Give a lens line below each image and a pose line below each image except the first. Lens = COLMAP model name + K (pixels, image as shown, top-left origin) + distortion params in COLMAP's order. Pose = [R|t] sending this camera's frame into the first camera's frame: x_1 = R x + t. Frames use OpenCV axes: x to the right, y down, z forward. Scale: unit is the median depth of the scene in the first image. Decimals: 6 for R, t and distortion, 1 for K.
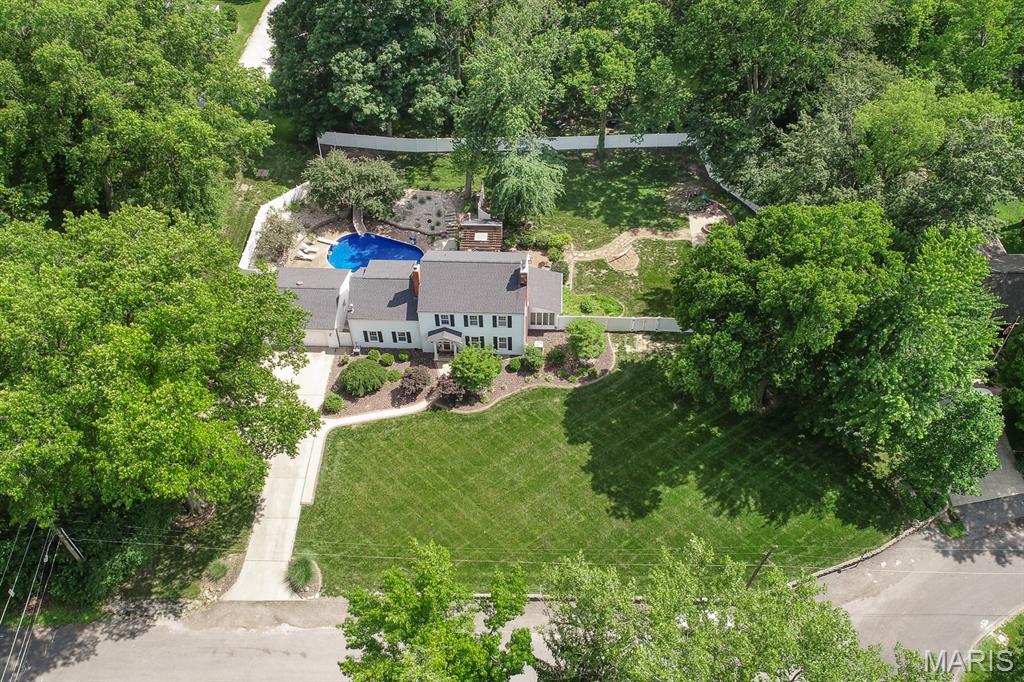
lens RADIAL K [[784.1, 0, 512.0], [0, 784.1, 341.0], [0, 0, 1]] dist [-0.001563, -0.002636]
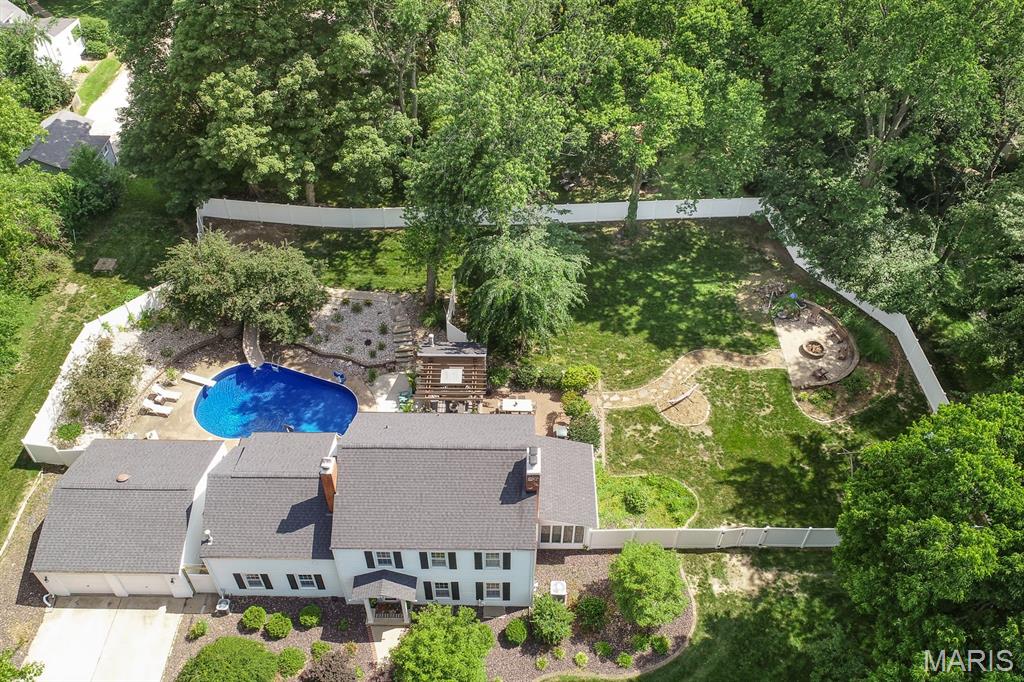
lens RADIAL K [[784.1, 0, 512.0], [0, 784.1, 341.0], [0, 0, 1]] dist [-0.001563, -0.002636]
pose [[0.999313, -0.010660, 0.035496, -0.014131], [0.012714, 0.998227, -0.058154, -0.121699], [-0.034813, 0.058566, 0.997676, 0.394145]]
